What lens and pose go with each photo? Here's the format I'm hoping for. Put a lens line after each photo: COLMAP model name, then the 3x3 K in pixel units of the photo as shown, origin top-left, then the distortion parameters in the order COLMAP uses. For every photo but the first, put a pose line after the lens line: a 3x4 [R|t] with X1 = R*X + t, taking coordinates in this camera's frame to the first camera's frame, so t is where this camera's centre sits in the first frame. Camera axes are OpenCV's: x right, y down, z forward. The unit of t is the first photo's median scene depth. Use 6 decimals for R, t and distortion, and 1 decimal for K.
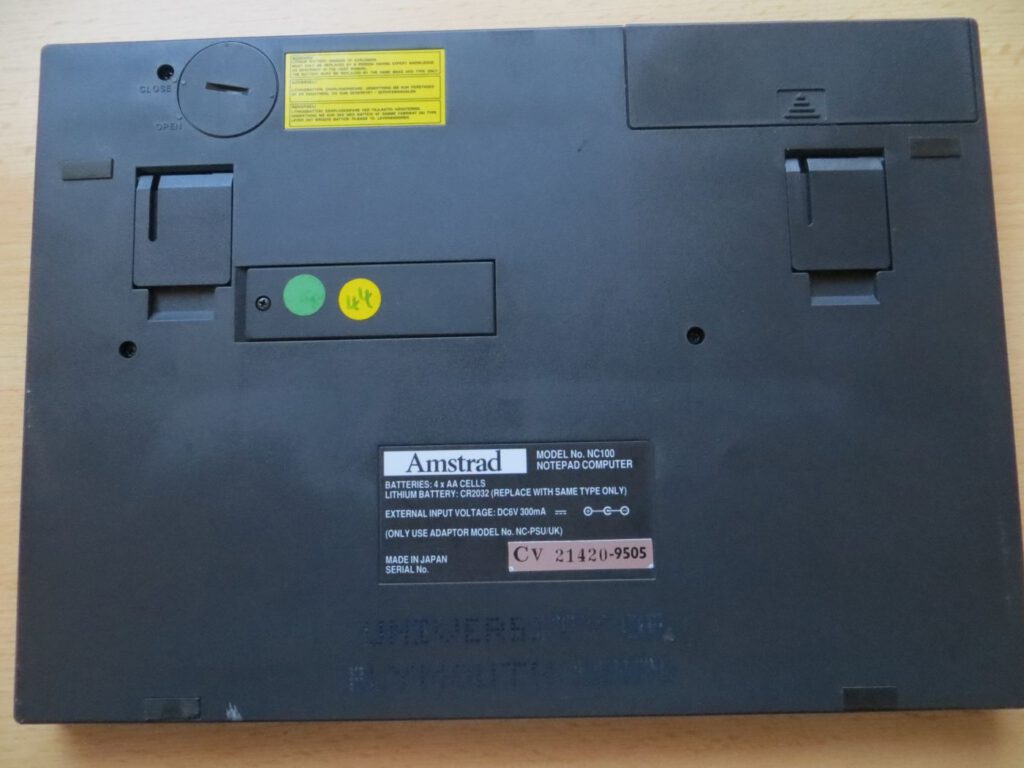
lens RADIAL K [[802.3, 0, 511.5], [0, 802.3, 386.8], [0, 0, 1]] dist [0.004577, -0.009141]
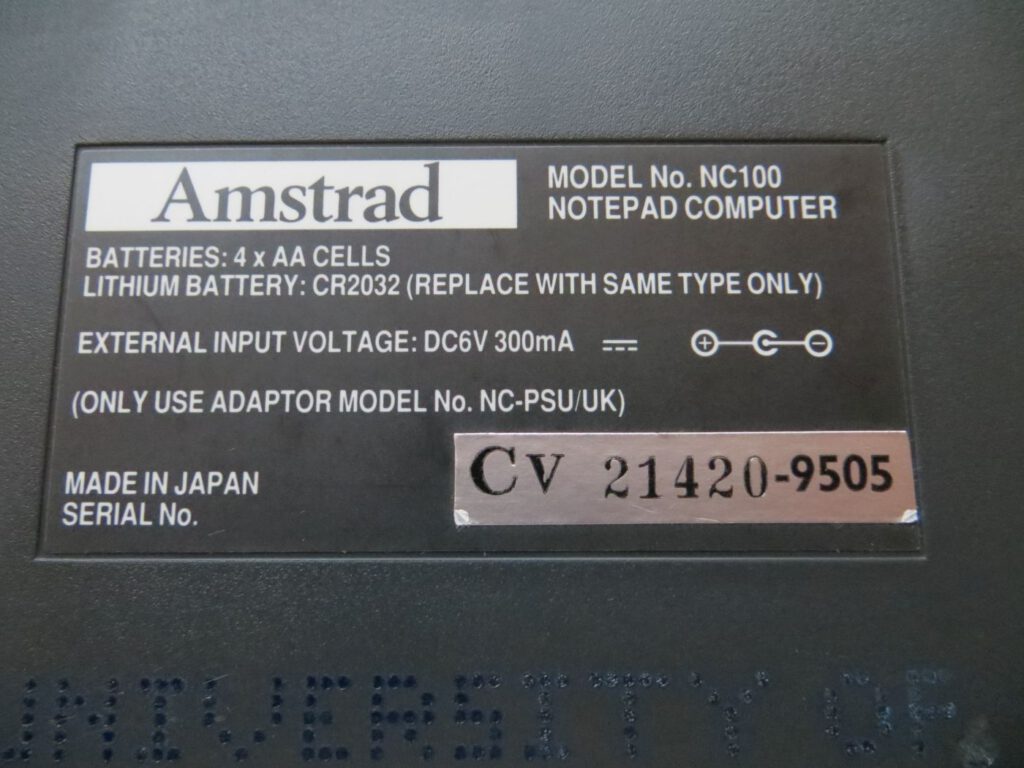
lens RADIAL K [[802.3, 0, 512.3], [0, 802.3, 380.8], [0, 0, 1]] dist [0.004577, -0.009141]
pose [[0.999841, 0.017846, 0.000020, 0.018333], [-0.017791, 0.996847, -0.077324, 0.196254], [-0.001400, 0.077311, 0.997006, 0.679172]]
